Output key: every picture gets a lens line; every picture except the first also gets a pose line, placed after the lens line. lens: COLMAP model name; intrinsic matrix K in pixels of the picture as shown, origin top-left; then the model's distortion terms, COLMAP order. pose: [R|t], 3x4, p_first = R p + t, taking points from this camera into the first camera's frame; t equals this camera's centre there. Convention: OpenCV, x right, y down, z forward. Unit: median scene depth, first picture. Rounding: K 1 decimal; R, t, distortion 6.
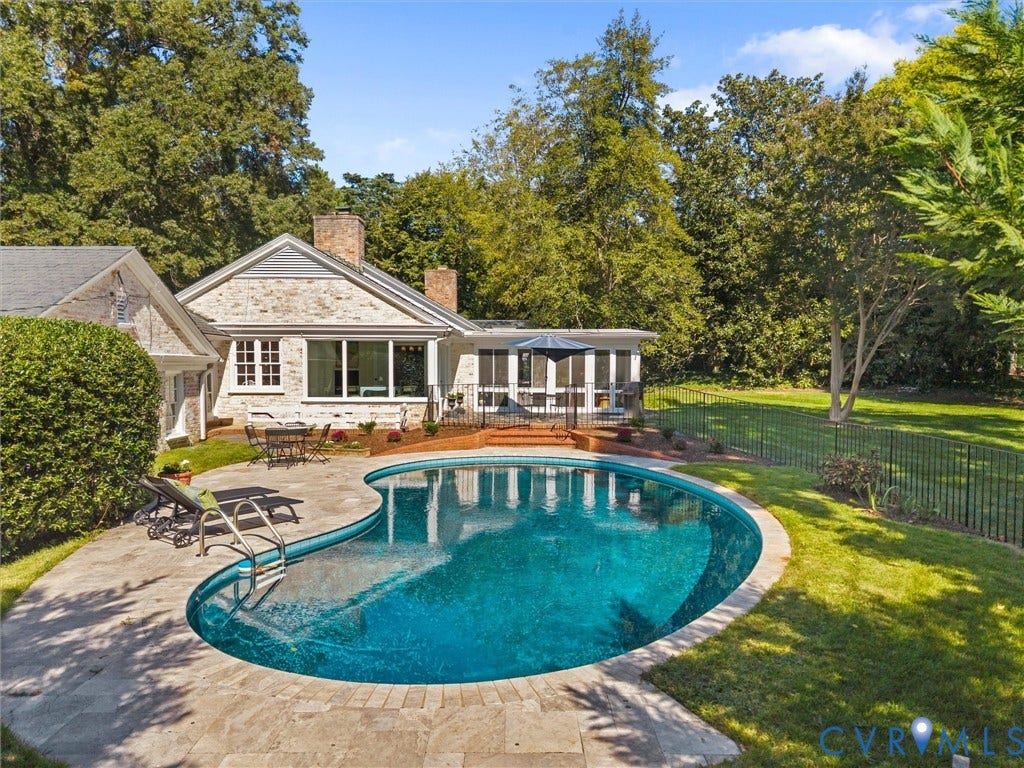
lens RADIAL K [[687.6, 0, 509.3], [0, 687.6, 398.5], [0, 0, 1]] dist [0.004565, -0.003998]
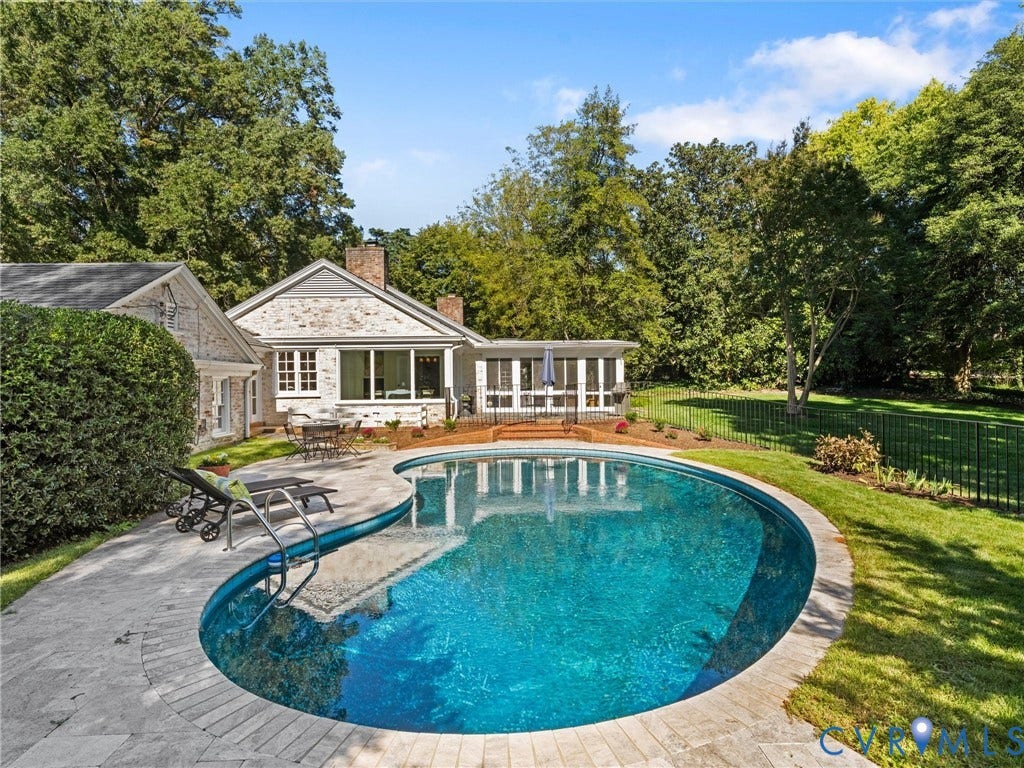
lens RADIAL K [[541.2, 0, 513.5], [0, 541.2, 379.4], [0, 0, 1]] dist [-0.002957, 0.001058]
pose [[0.999574, -0.013713, 0.025755, -0.017487], [0.015029, 0.998554, -0.051613, 0.009323], [-0.025010, 0.051978, 0.998335, 0.056946]]
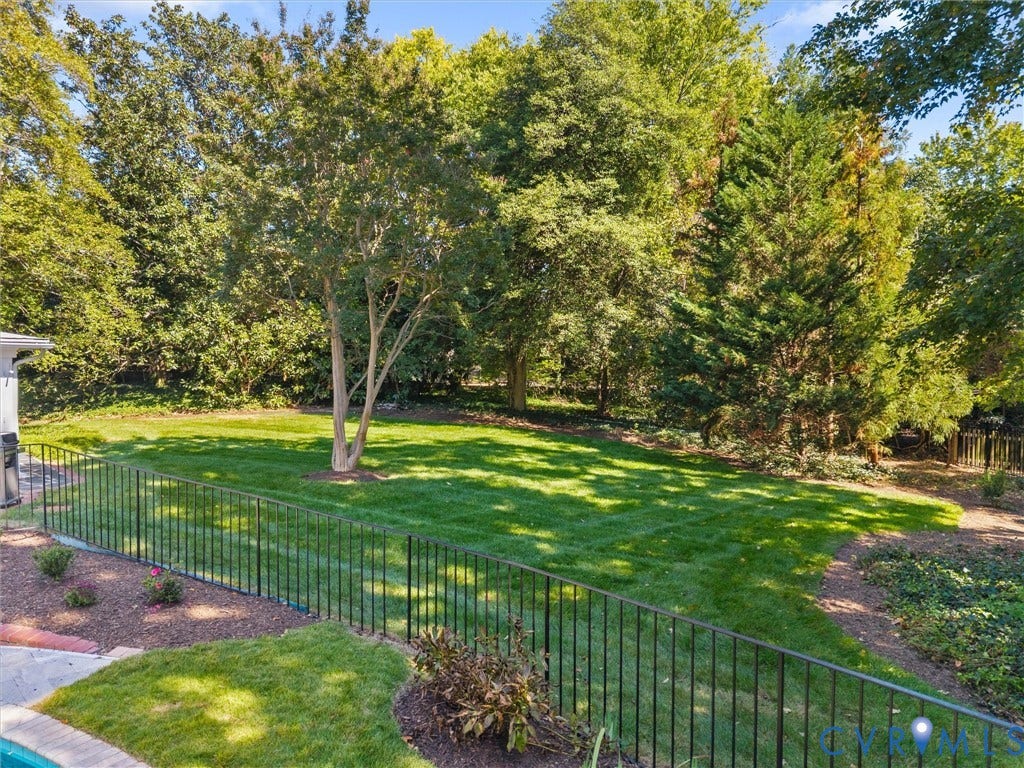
lens RADIAL K [[687.6, 0, 509.3], [0, 687.6, 398.5], [0, 0, 1]] dist [0.004565, -0.003998]
pose [[0.724068, -0.028859, 0.689125, 0.070637], [0.030448, 0.999488, 0.009865, -0.029290], [-0.689057, 0.013840, 0.724575, 0.234678]]
